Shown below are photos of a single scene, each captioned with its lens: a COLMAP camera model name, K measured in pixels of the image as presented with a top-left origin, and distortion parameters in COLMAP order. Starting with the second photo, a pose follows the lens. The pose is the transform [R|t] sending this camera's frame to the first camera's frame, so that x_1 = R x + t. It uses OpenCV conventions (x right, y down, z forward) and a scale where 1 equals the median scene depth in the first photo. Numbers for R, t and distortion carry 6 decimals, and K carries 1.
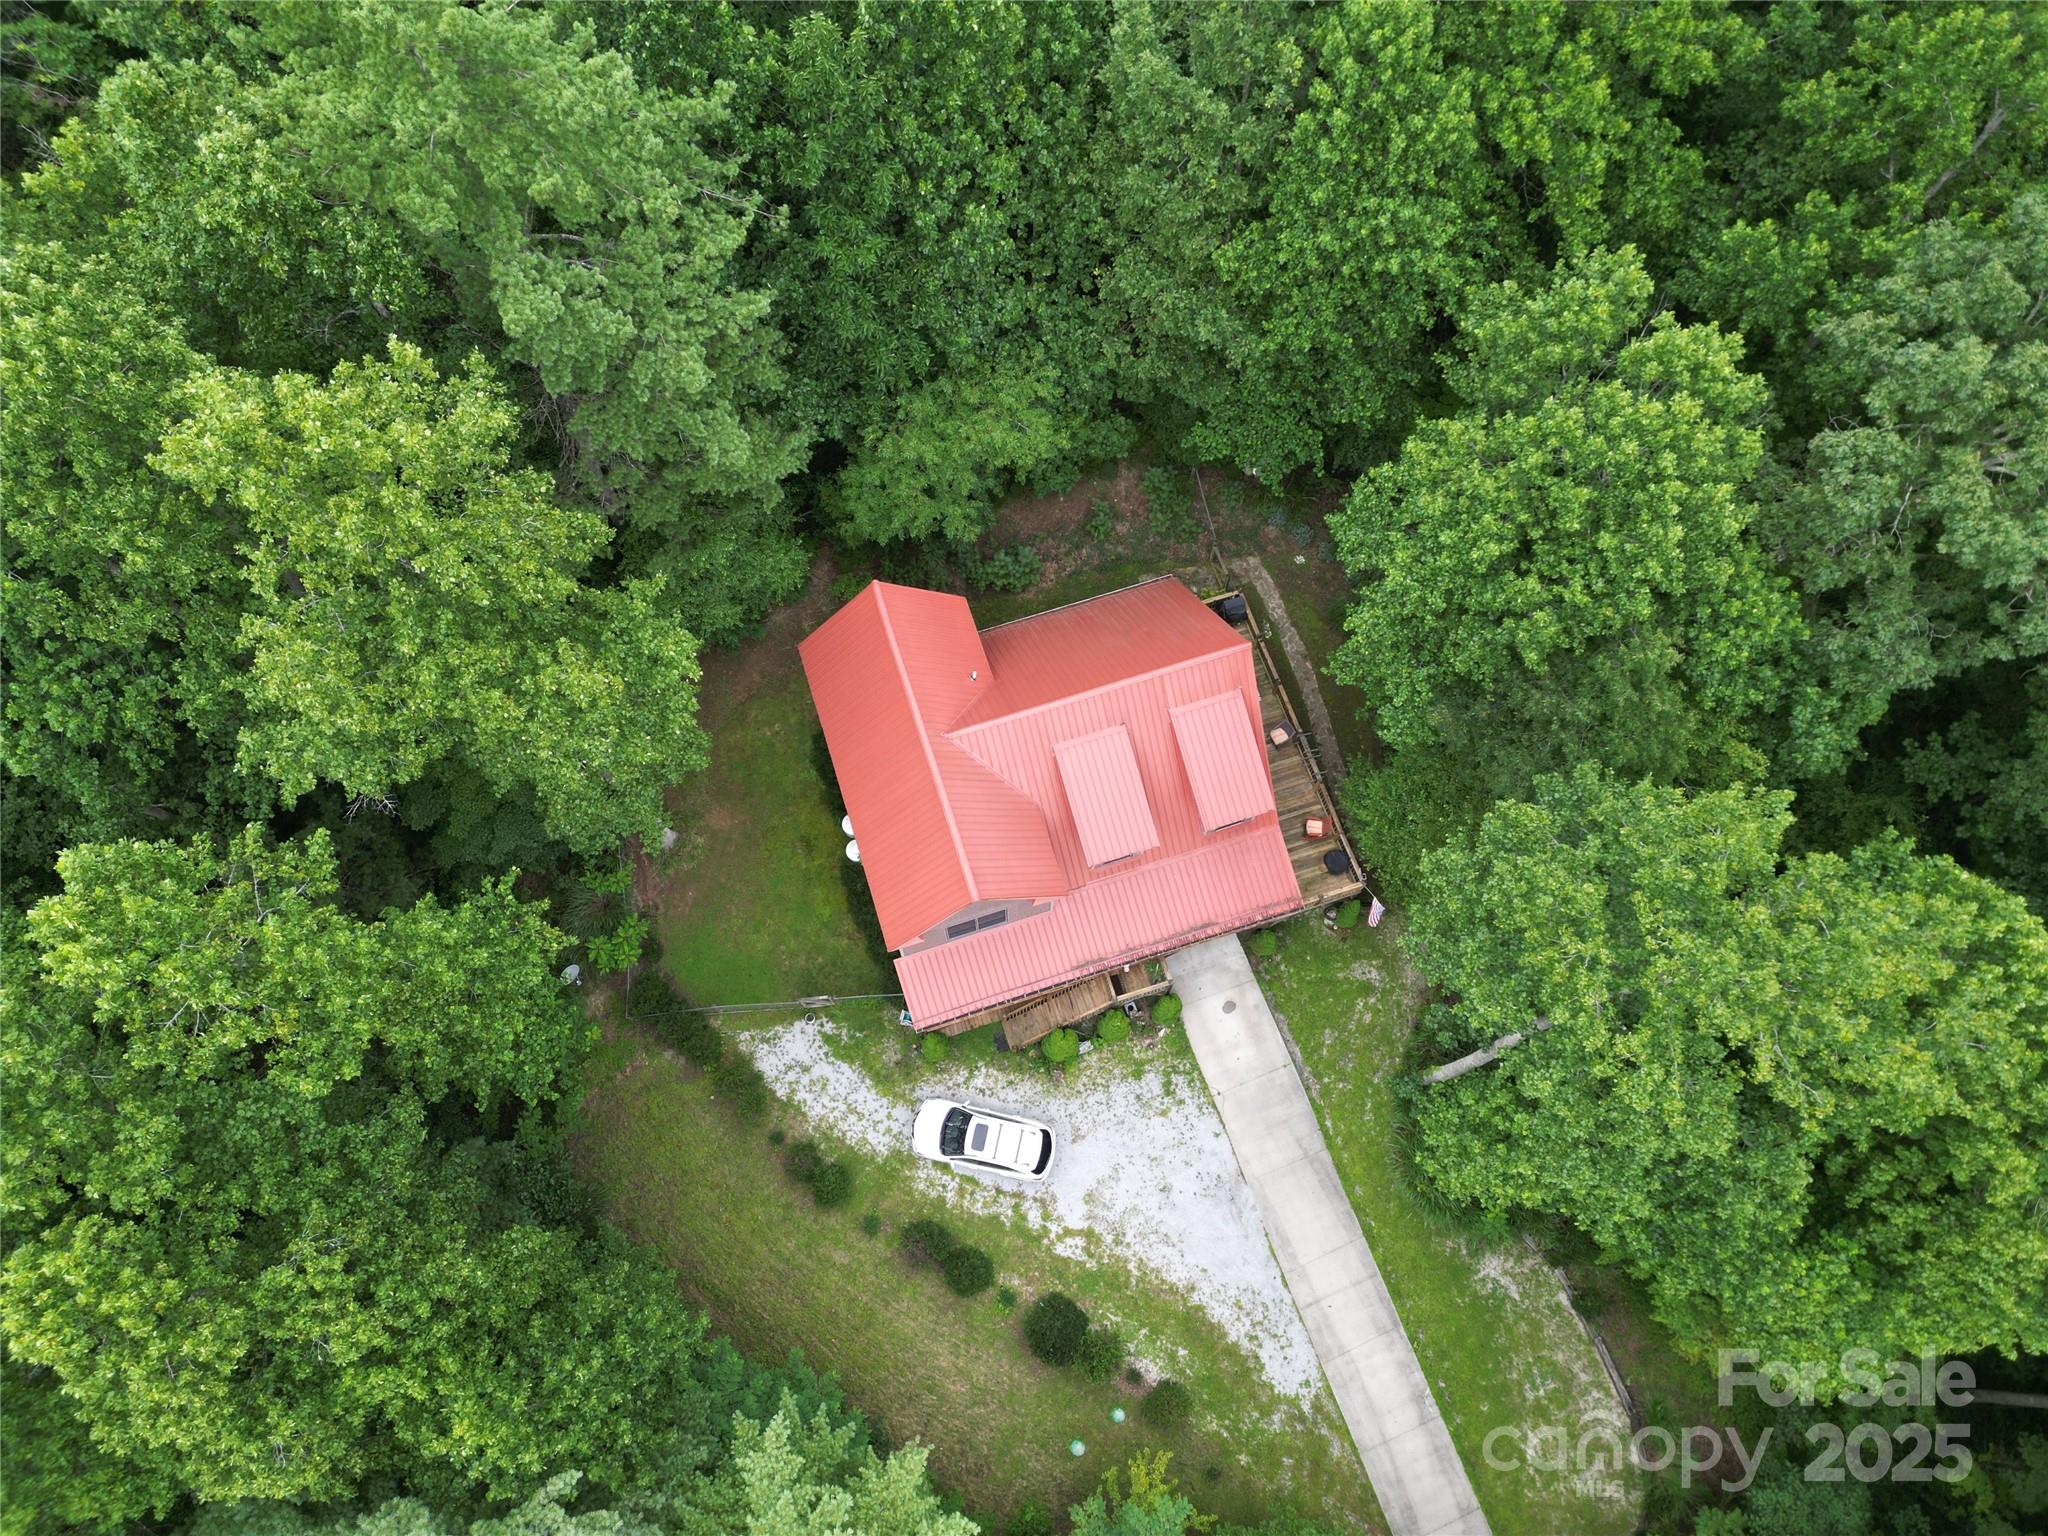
lens RADIAL K [[1450.9, 0, 1021.1], [0, 1450.9, 731.4], [0, 0, 1]] dist [0.055556, -0.063294]
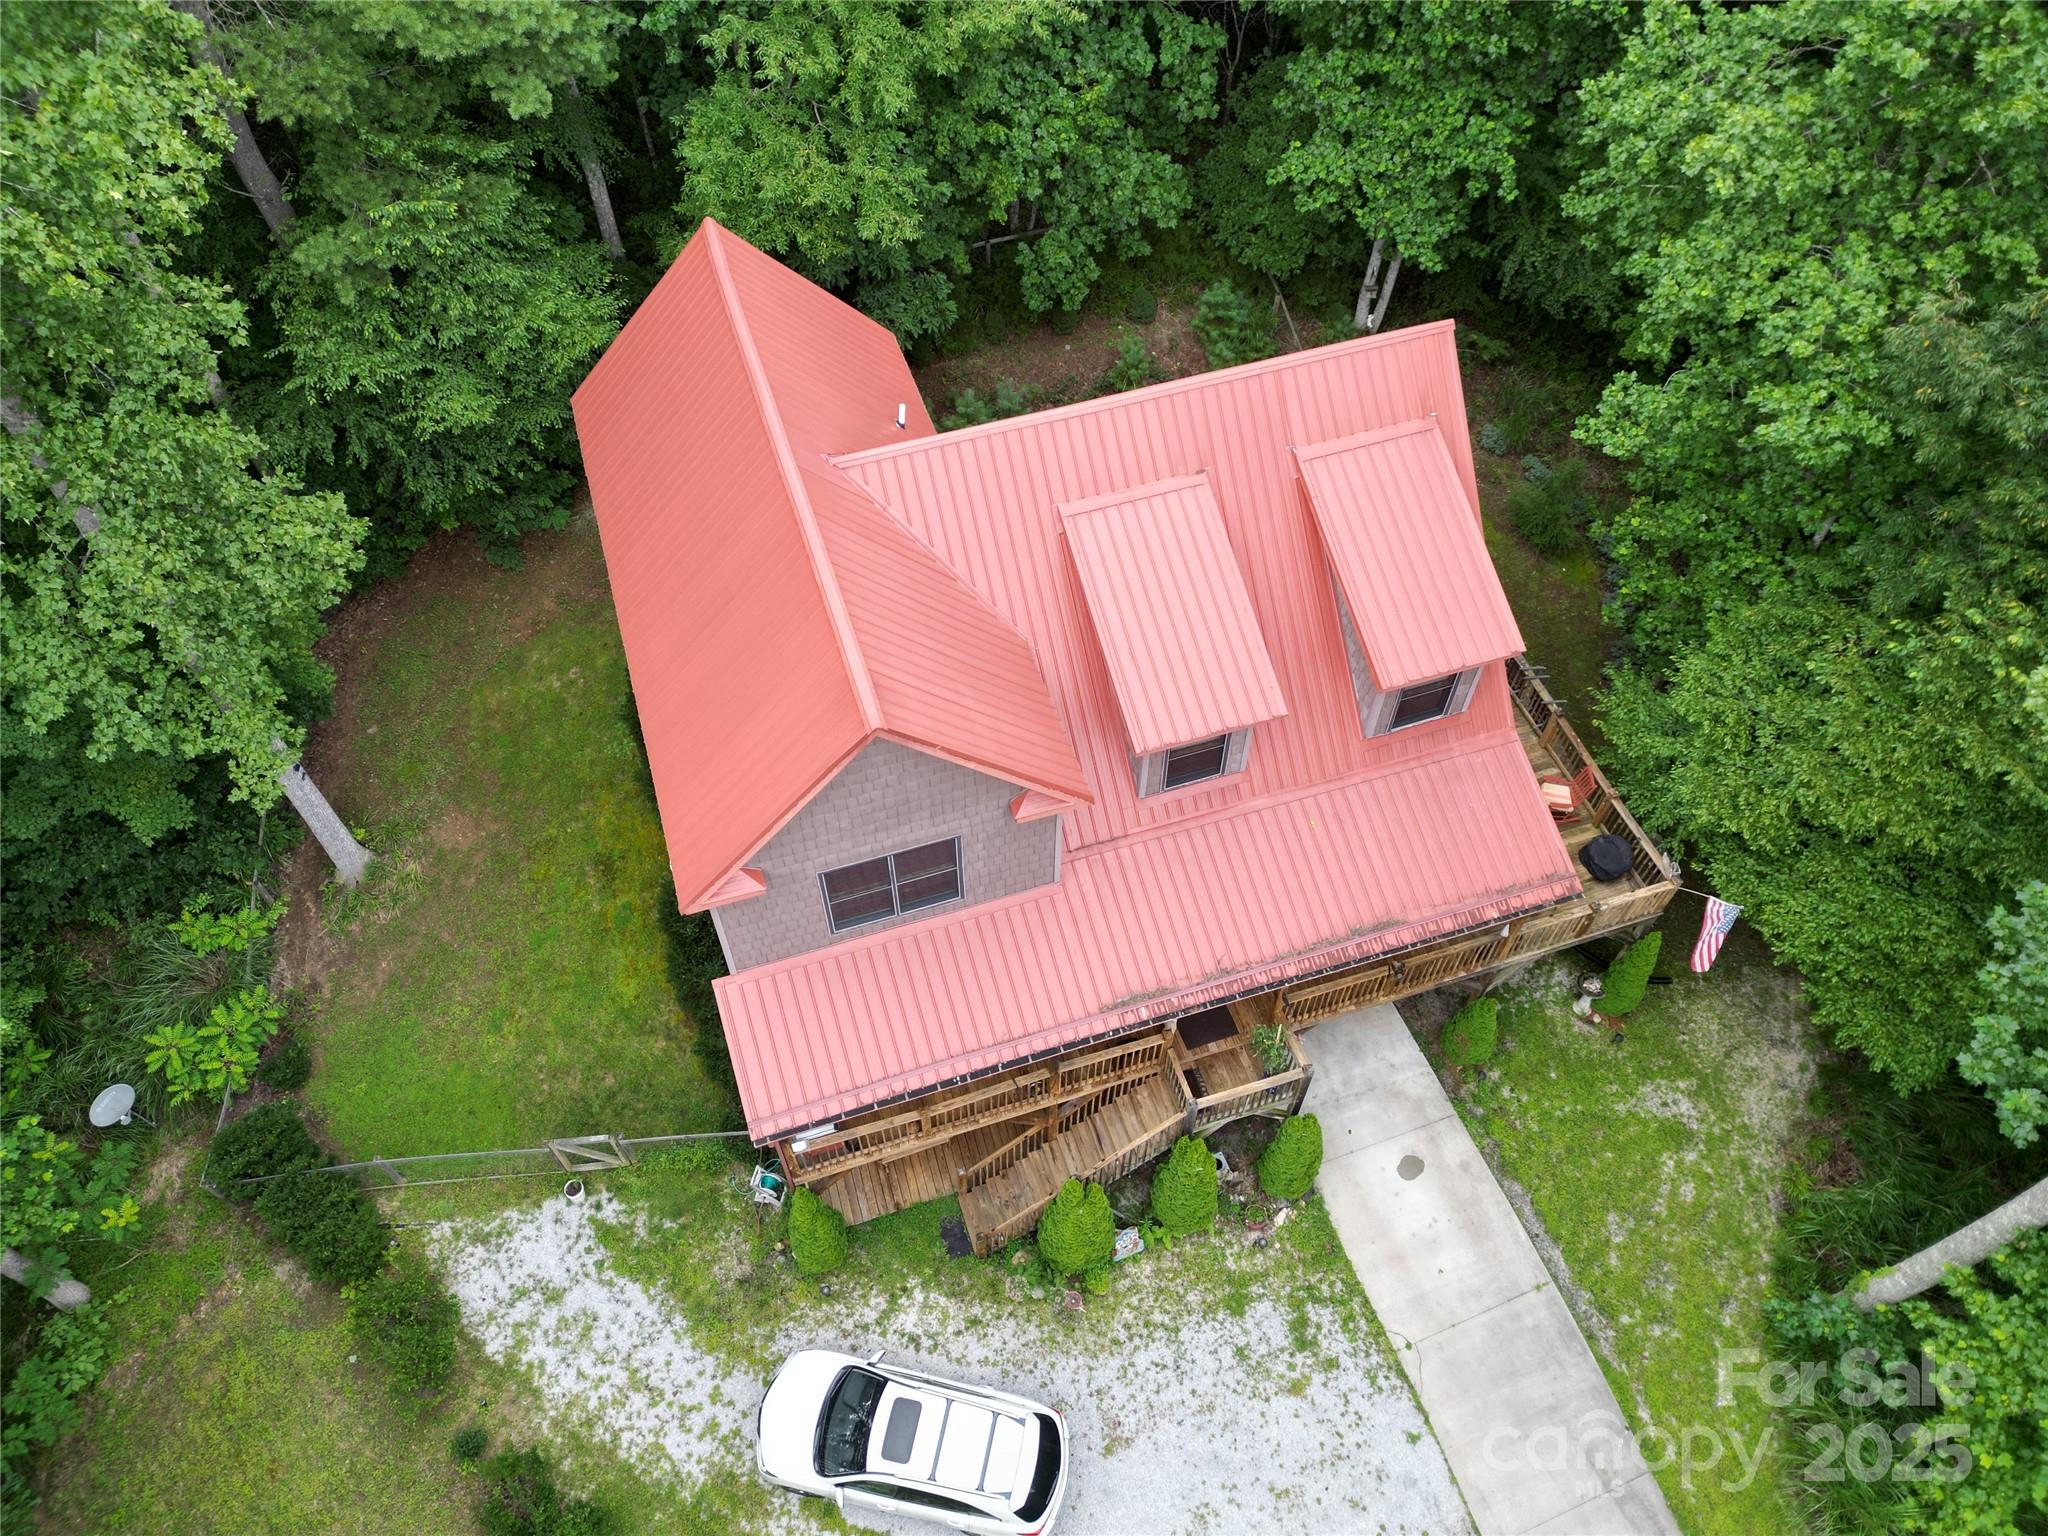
lens RADIAL K [[1450.9, 0, 1021.1], [0, 1450.9, 731.4], [0, 0, 1]] dist [0.055556, -0.063294]
pose [[1.000000, -0.000564, 0.000721, 0.008207], [0.000738, 0.962829, -0.270112, 0.184316], [-0.000542, 0.270112, 0.962829, 0.482204]]
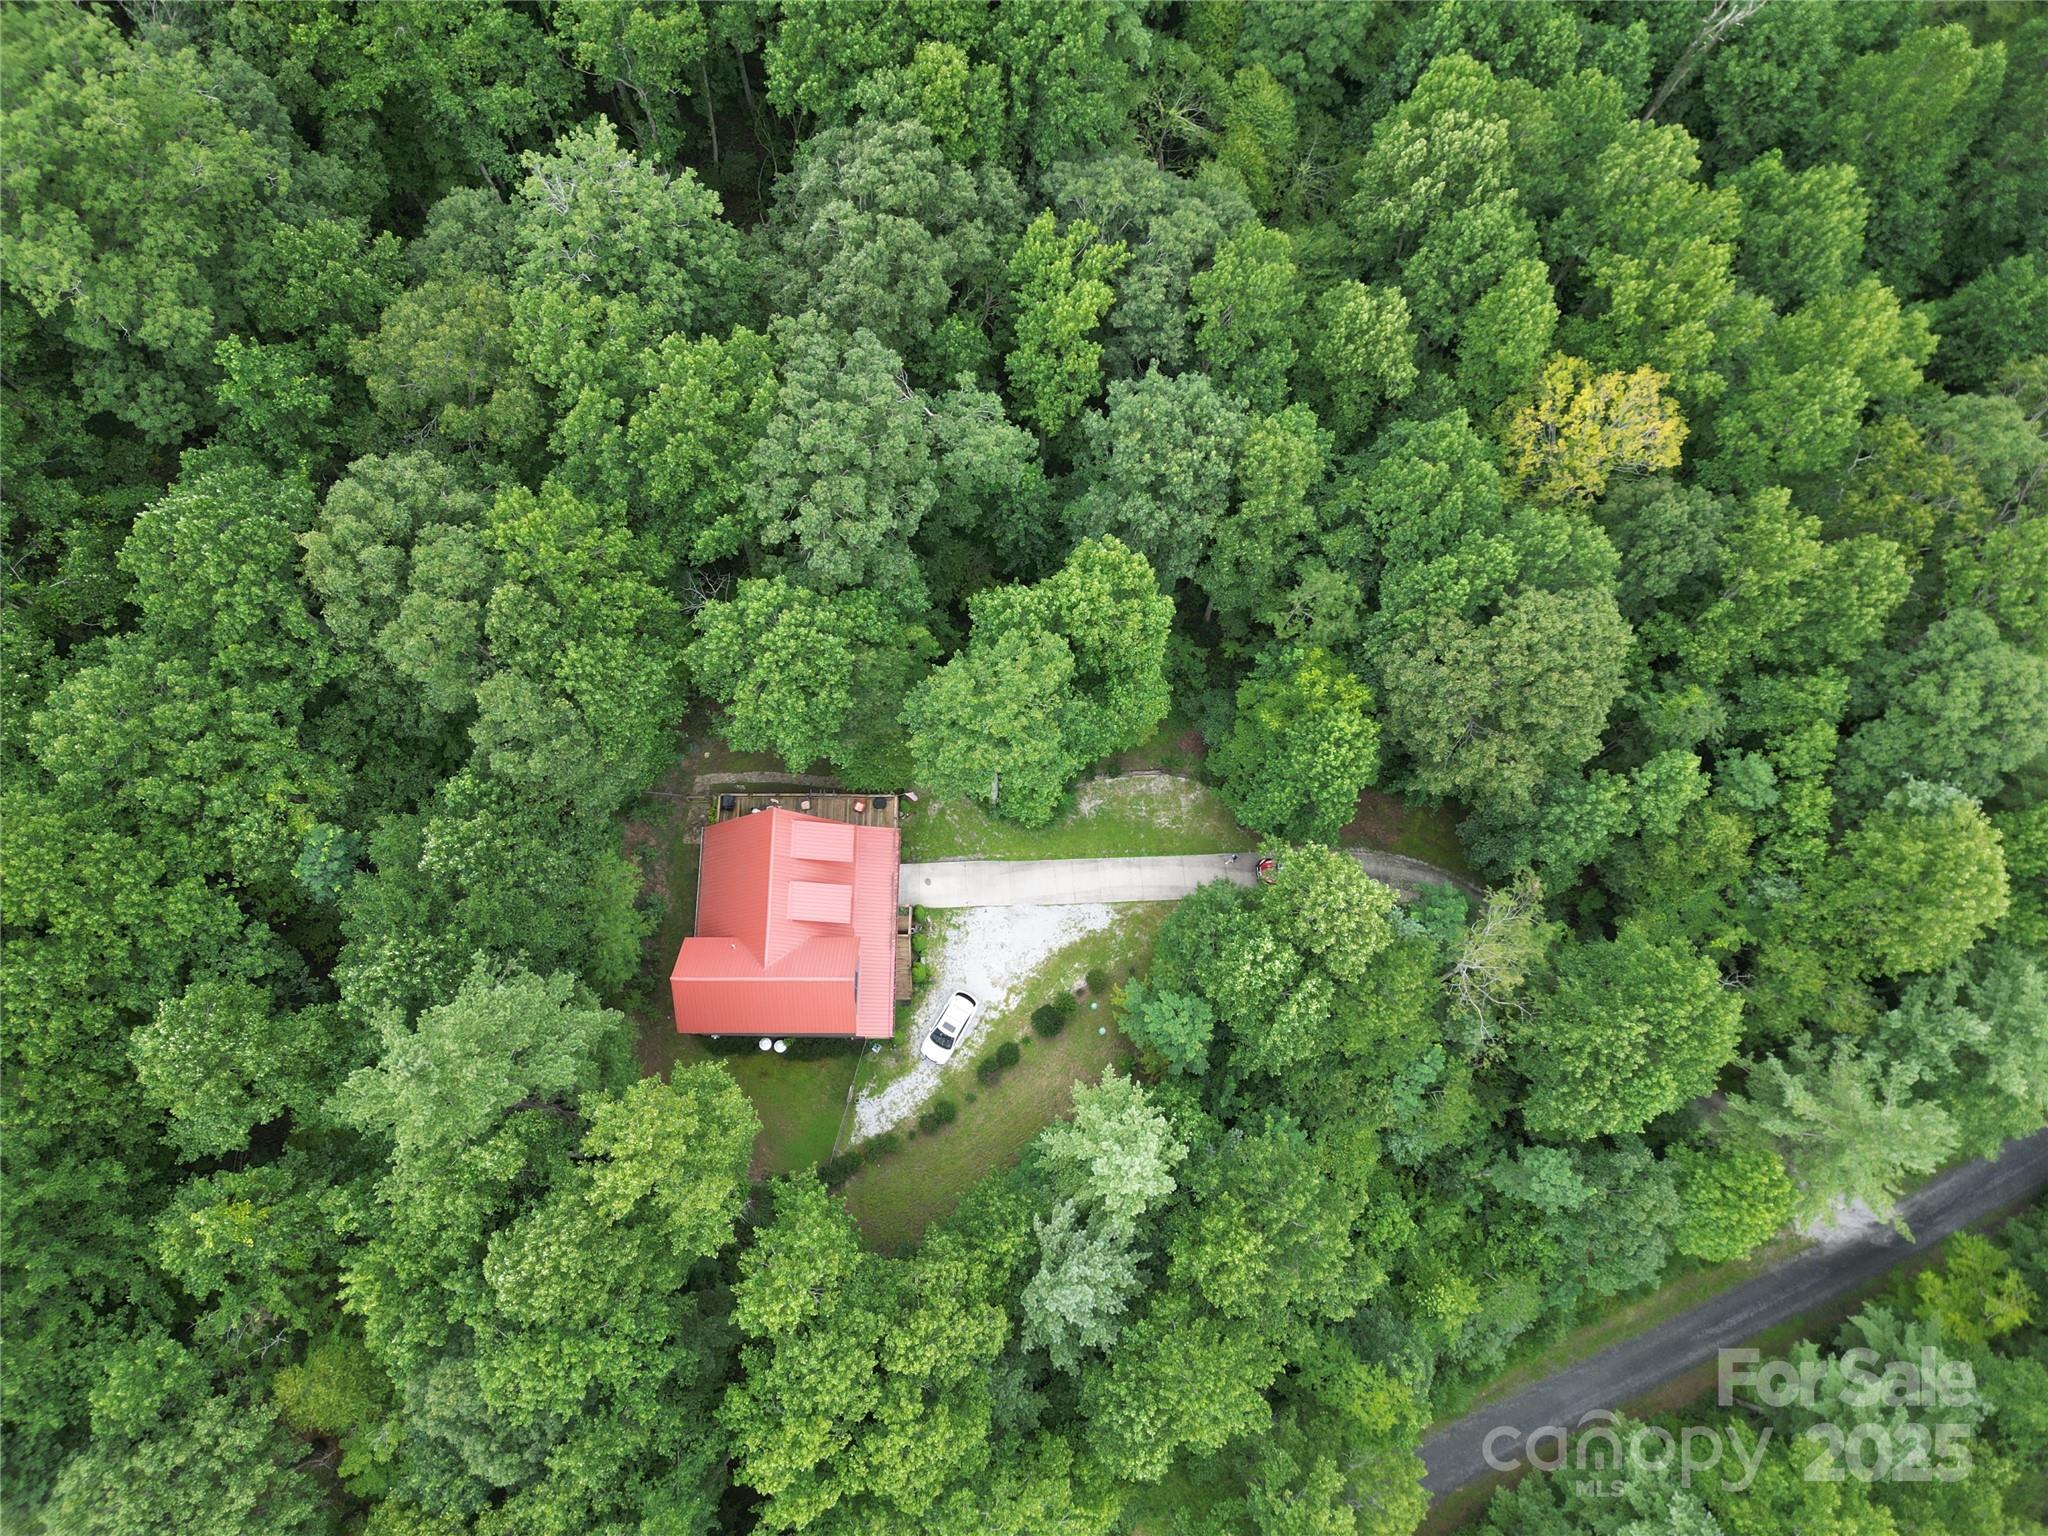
lens RADIAL K [[1450.9, 0, 1021.1], [0, 1450.9, 731.4], [0, 0, 1]] dist [0.055556, -0.063294]
pose [[0.310953, -0.910359, 0.273047, -0.161159], [0.886539, 0.381375, 0.261918, -0.280213], [-0.342573, 0.160623, 0.925659, -0.847694]]
